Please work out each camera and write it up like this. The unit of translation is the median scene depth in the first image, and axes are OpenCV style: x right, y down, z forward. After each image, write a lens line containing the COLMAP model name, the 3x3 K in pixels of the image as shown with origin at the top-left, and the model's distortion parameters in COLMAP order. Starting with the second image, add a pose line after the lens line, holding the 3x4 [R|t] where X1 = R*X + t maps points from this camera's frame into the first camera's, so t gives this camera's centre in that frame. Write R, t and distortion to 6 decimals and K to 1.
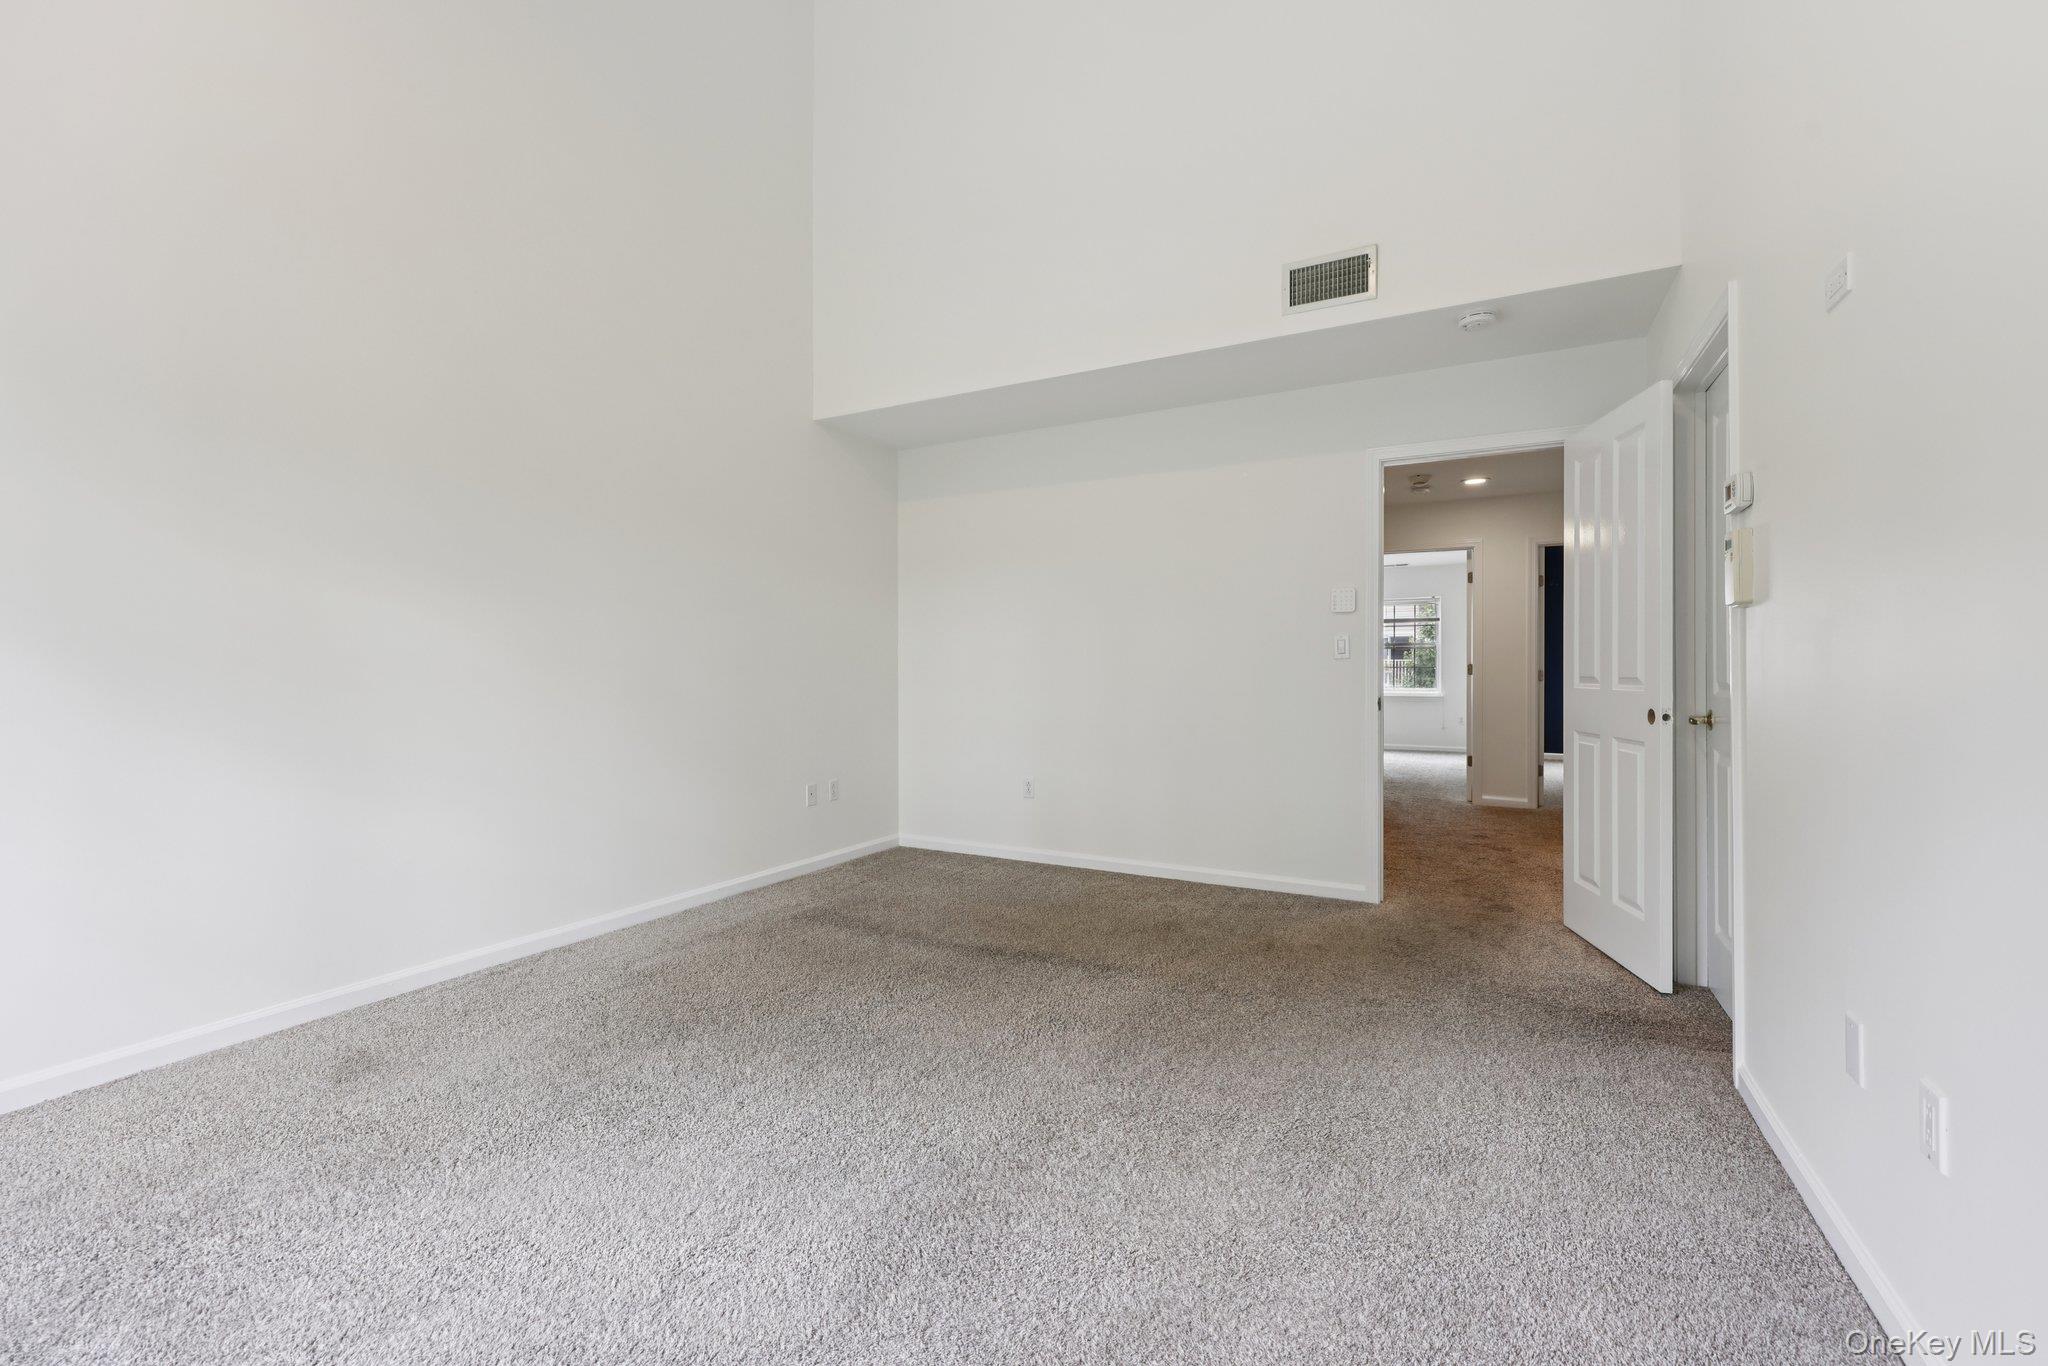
lens RADIAL K [[837.3, 0, 1039.1], [0, 837.3, 670.5], [0, 0, 1]] dist [0.000889, 0.000091]
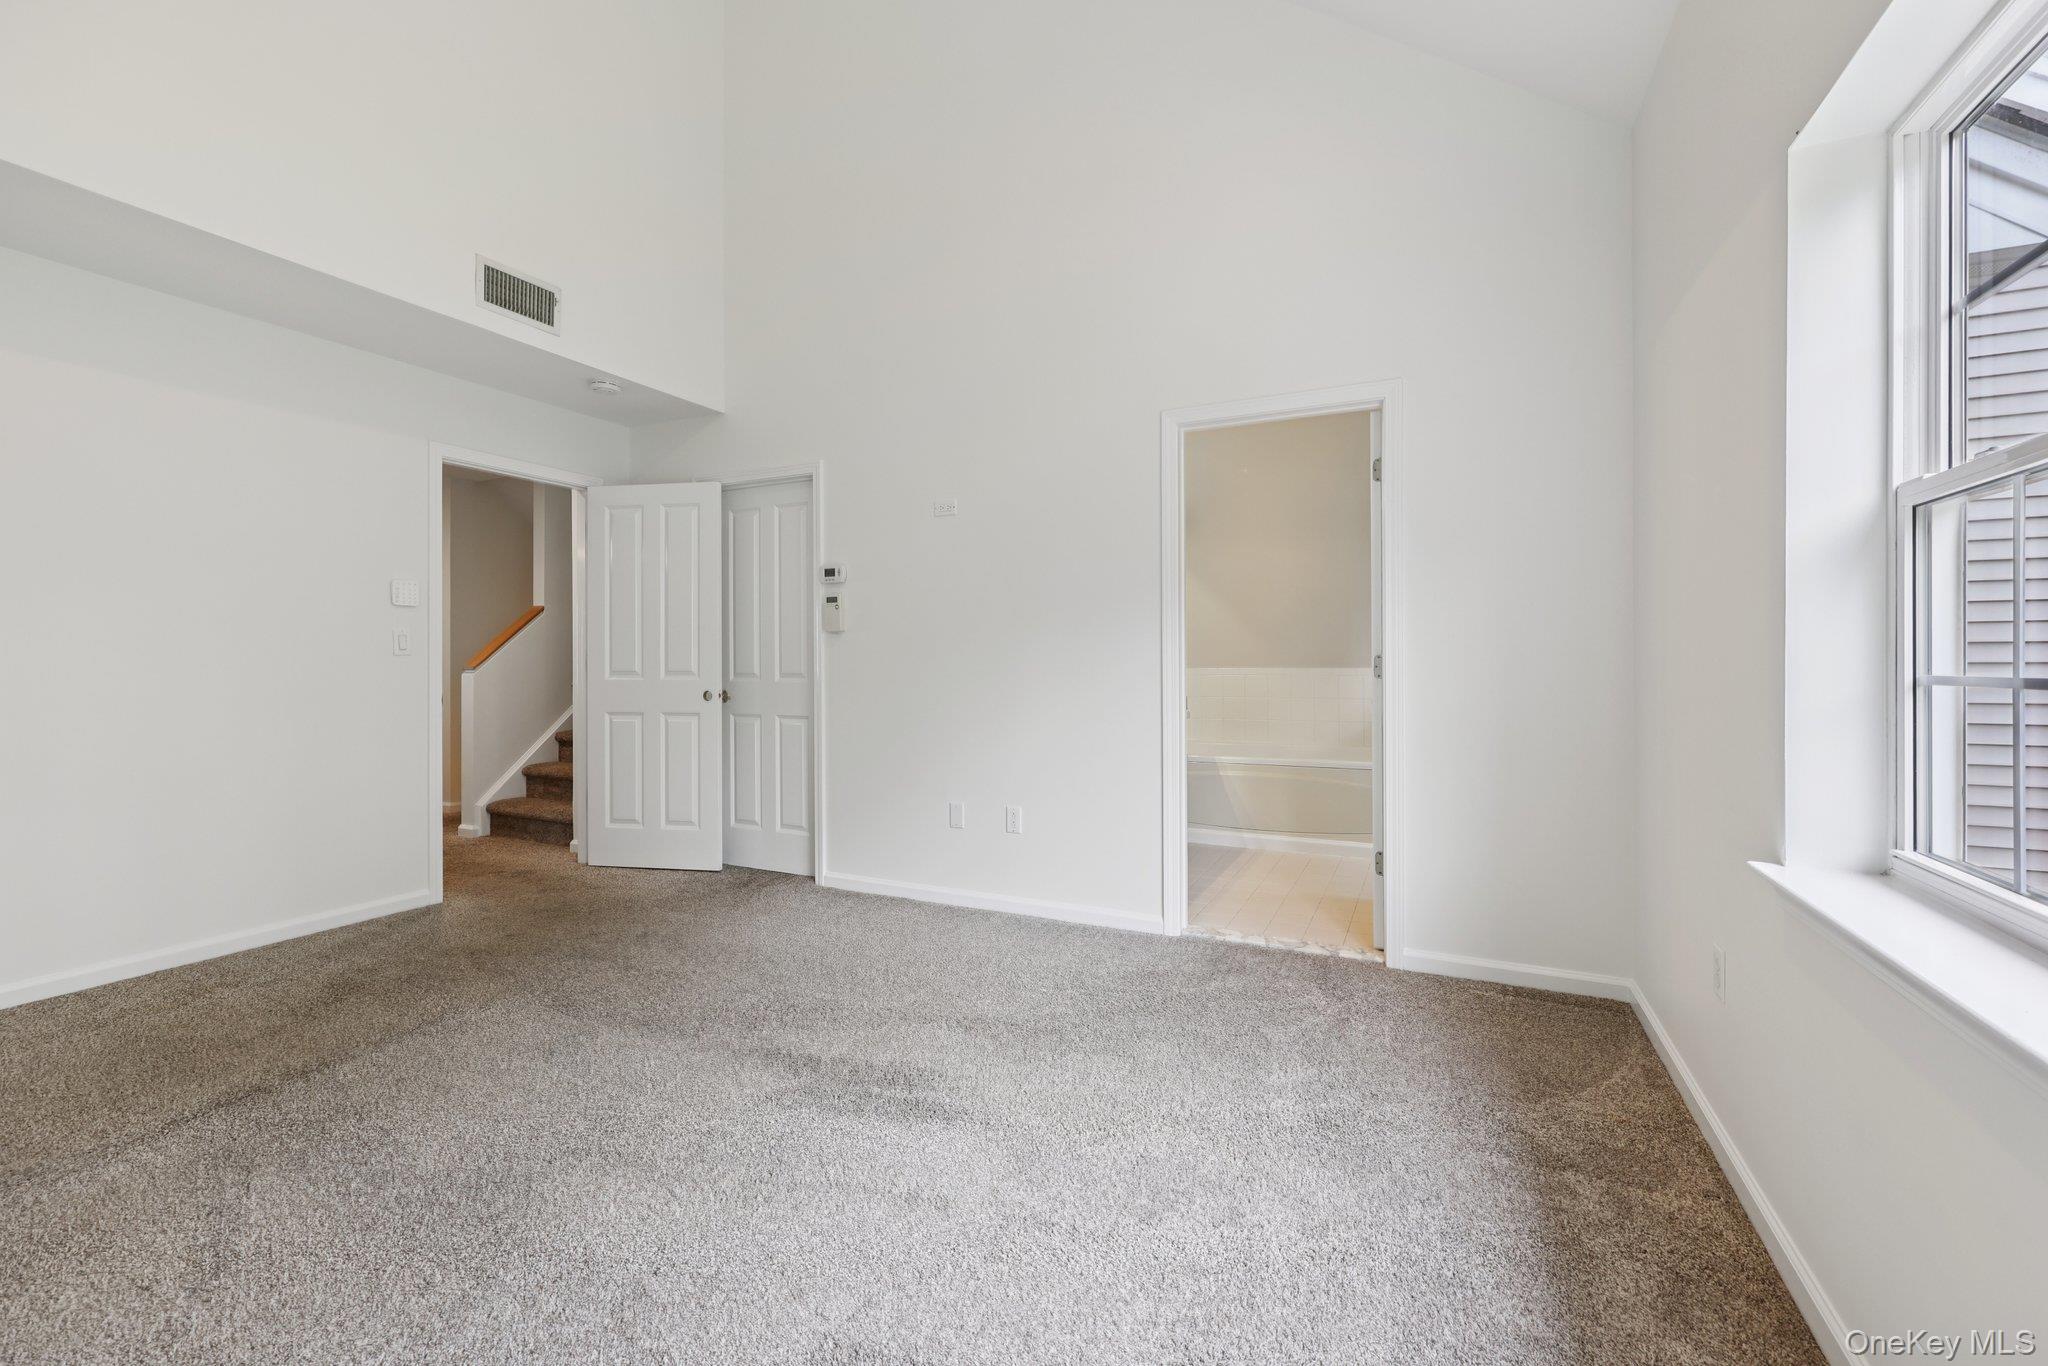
lens RADIAL K [[822.5, 0, 1016.3], [0, 822.5, 665.7], [0, 0, 1]] dist [0.000834, 0.000124]
pose [[0.008498, -0.006695, 0.999941, -0.700863], [0.004761, 0.999967, 0.006655, -0.007133], [-0.999953, 0.004704, 0.008530, 0.380269]]
